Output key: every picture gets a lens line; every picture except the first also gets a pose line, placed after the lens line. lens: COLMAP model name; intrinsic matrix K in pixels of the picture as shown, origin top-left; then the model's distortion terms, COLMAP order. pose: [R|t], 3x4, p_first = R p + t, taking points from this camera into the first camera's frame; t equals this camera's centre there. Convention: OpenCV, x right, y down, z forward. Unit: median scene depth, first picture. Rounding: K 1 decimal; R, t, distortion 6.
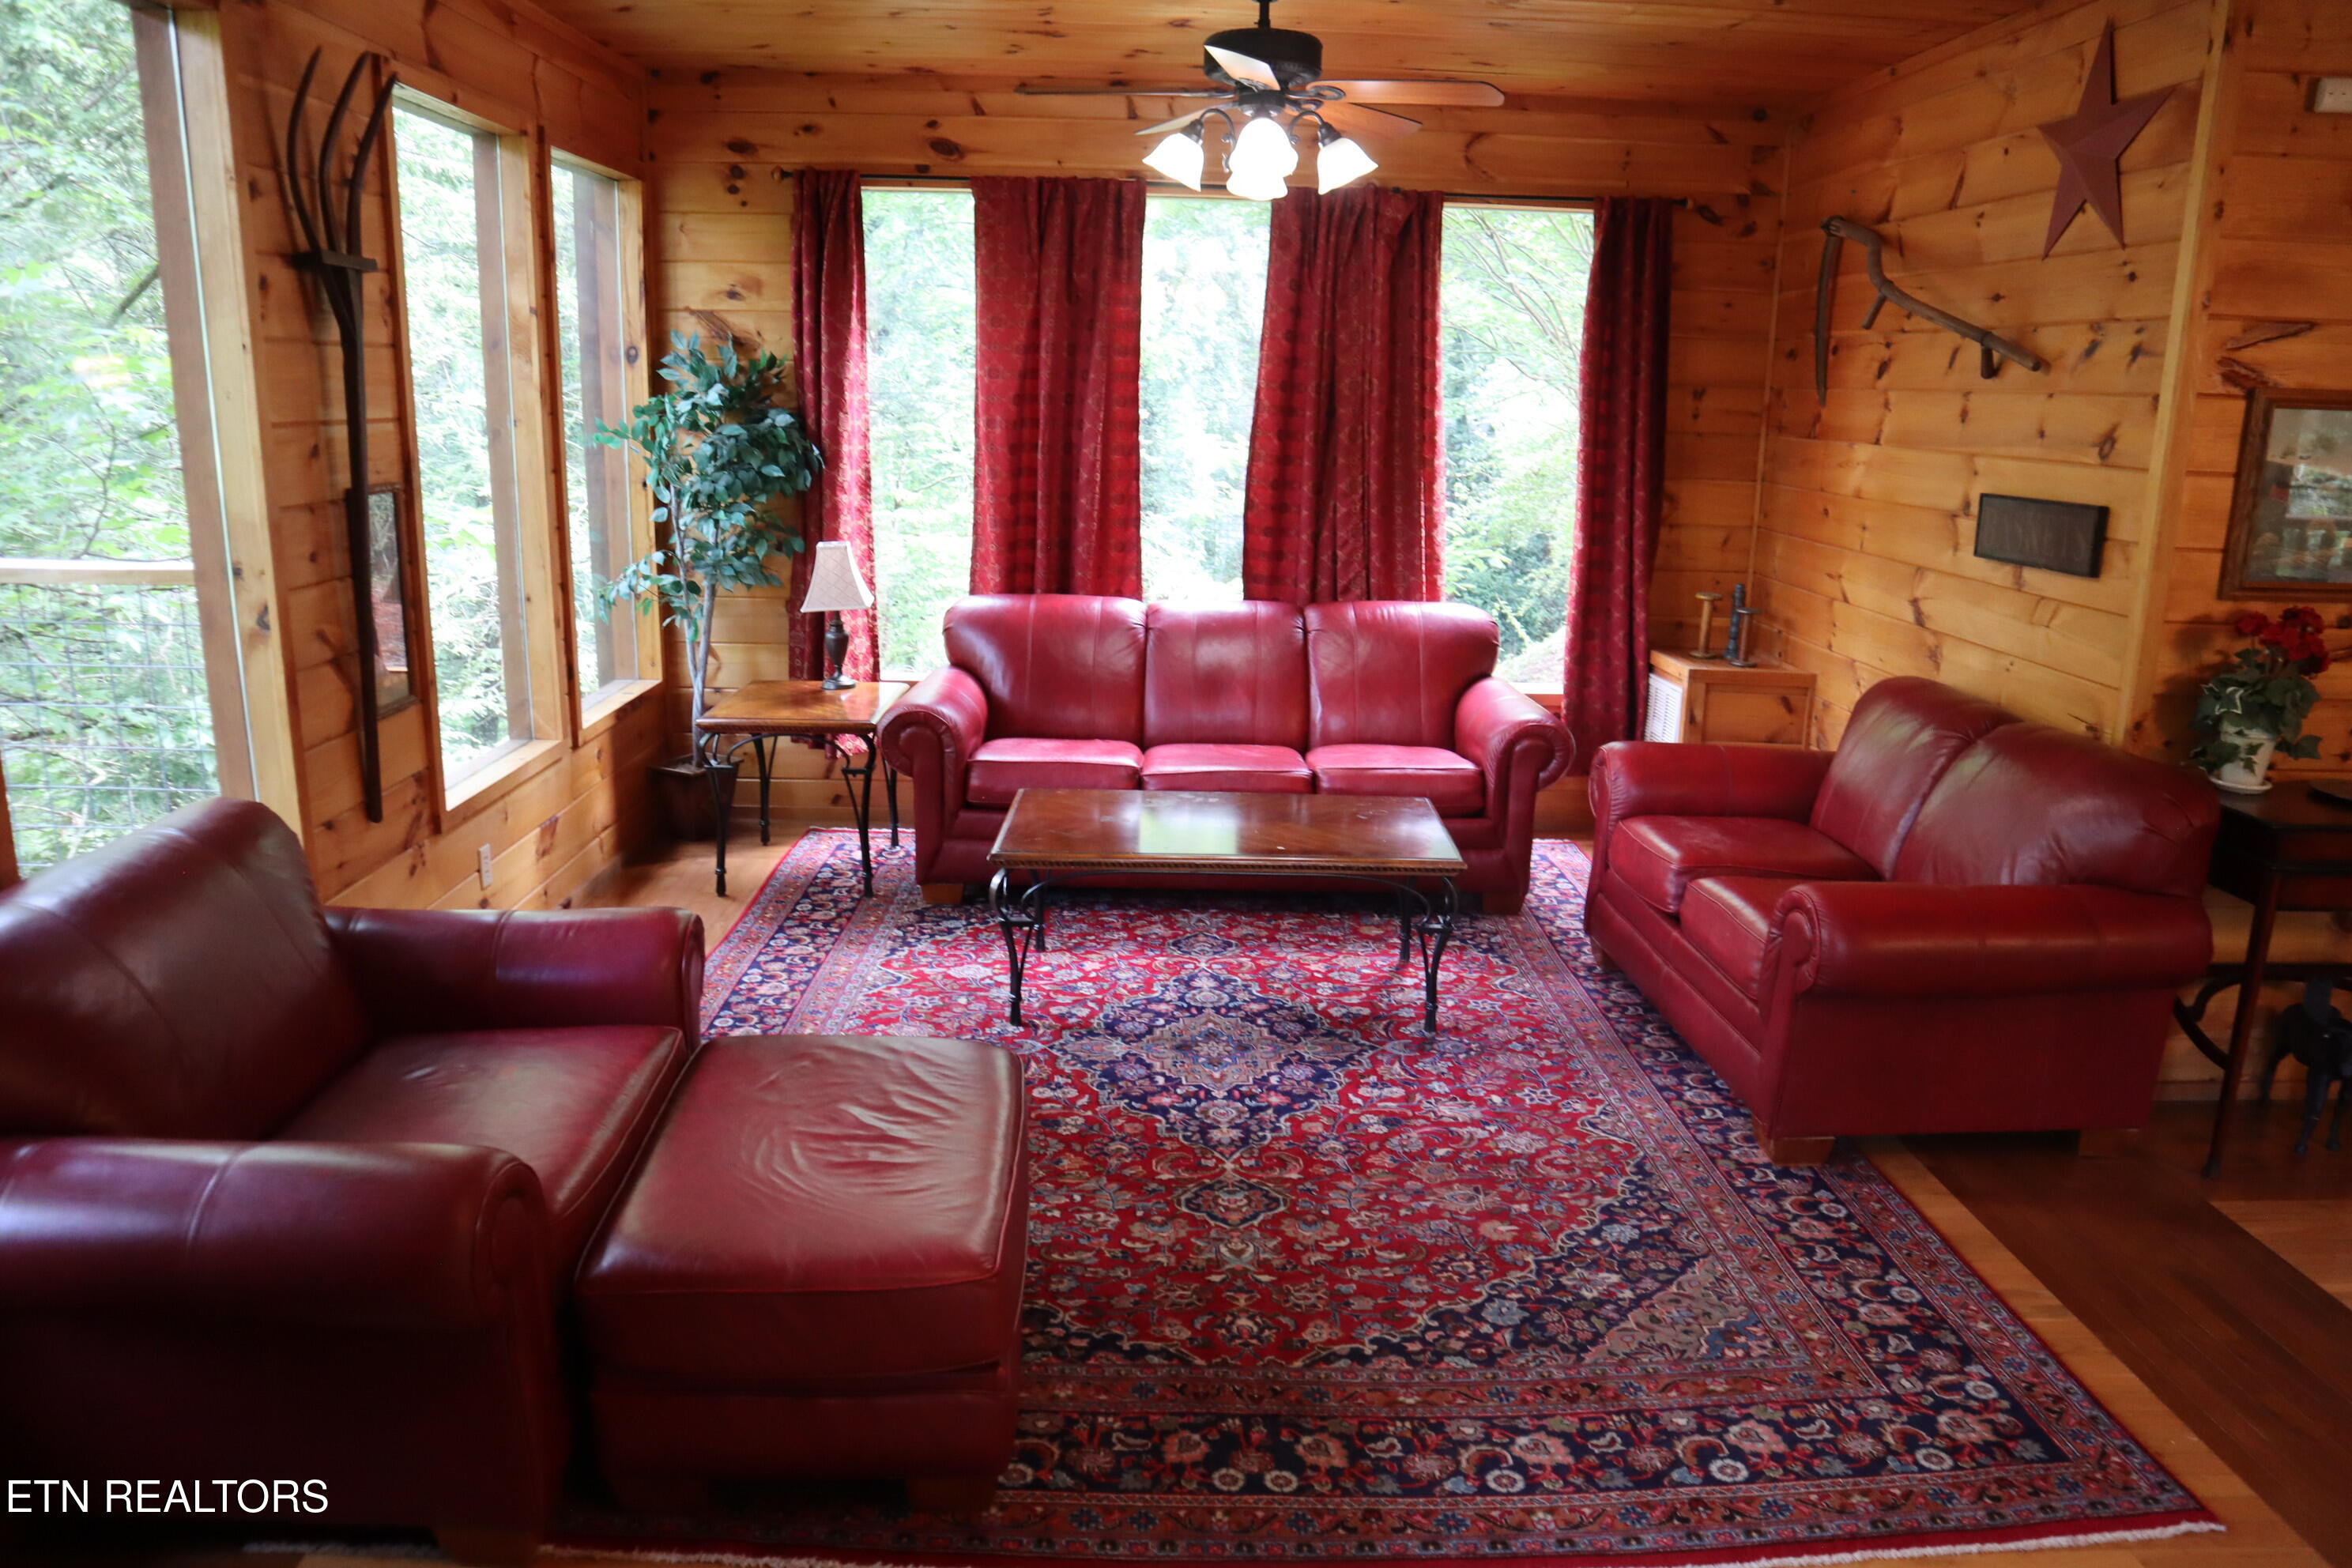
lens RADIAL K [[1634.5, 0, 1181.8], [0, 1634.5, 787.3], [0, 0, 1]] dist [-0.102680, 0.047033]
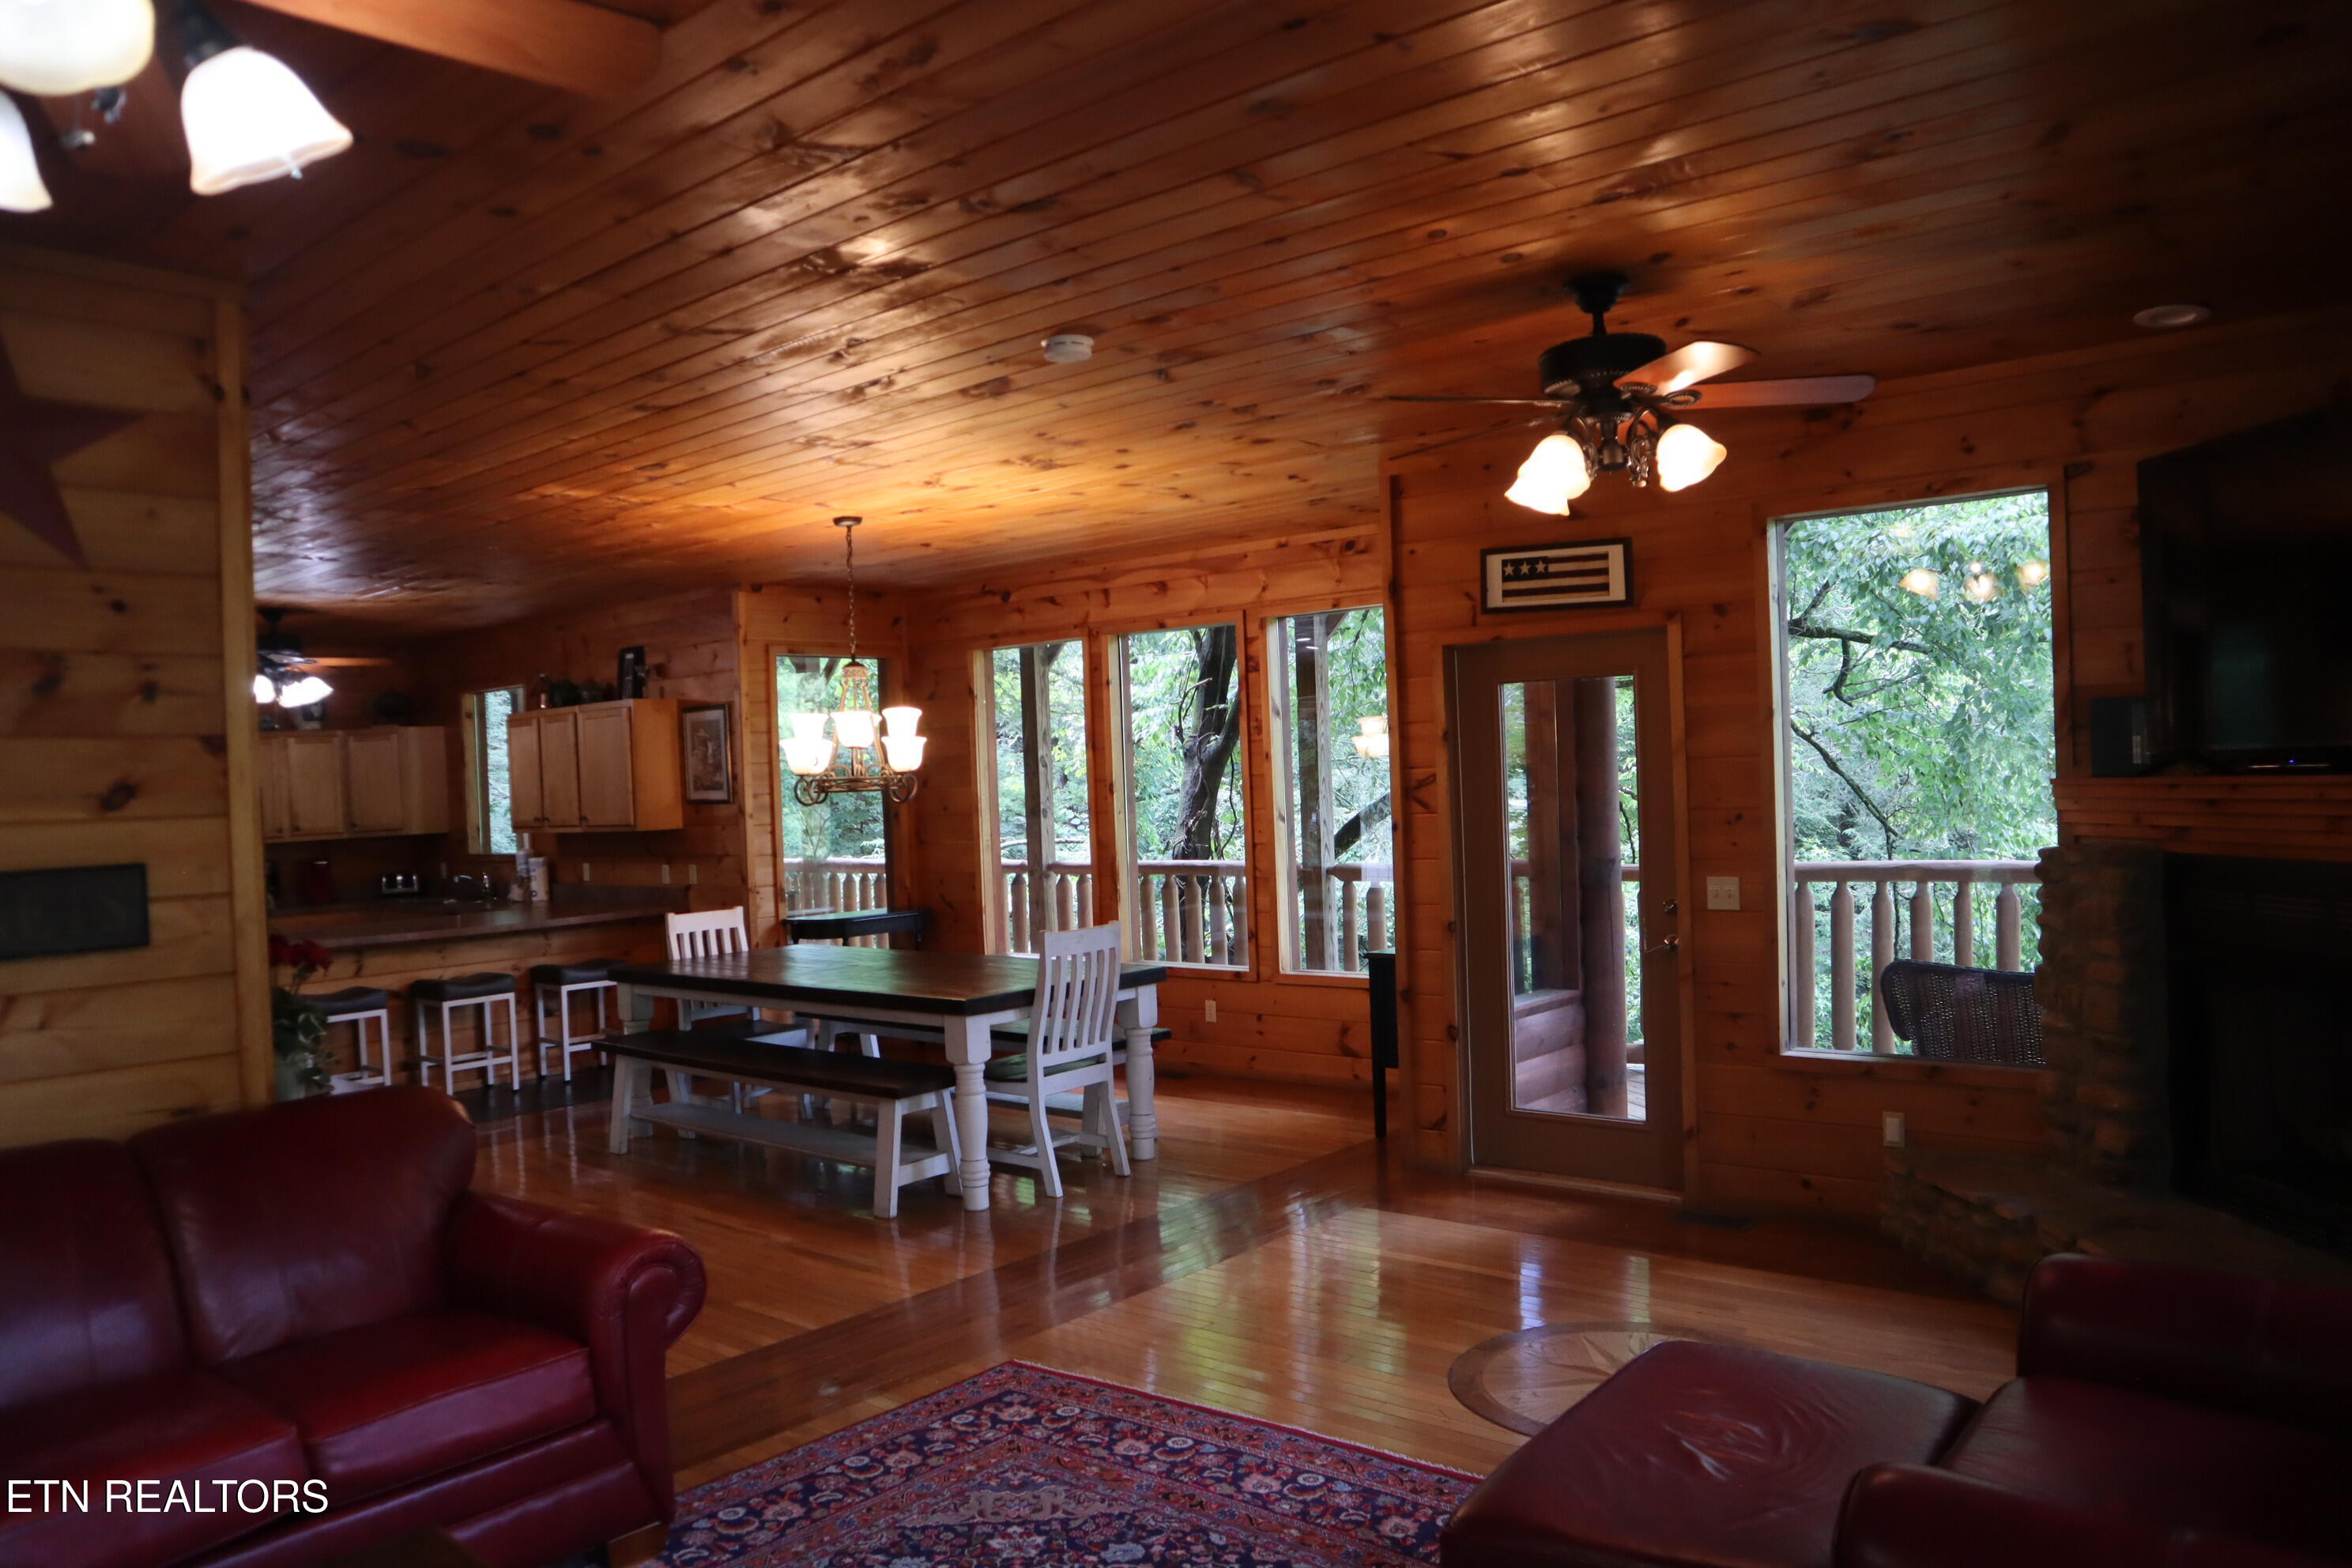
lens RADIAL K [[1634.5, 0, 1181.2], [0, 1634.5, 788.9], [0, 0, 1]] dist [-0.102680, 0.047033]
pose [[-0.747305, 0.004816, 0.664463, -0.562005], [0.174776, 0.966188, 0.189563, -0.376820], [-0.641084, 0.257794, -0.722879, 1.674979]]
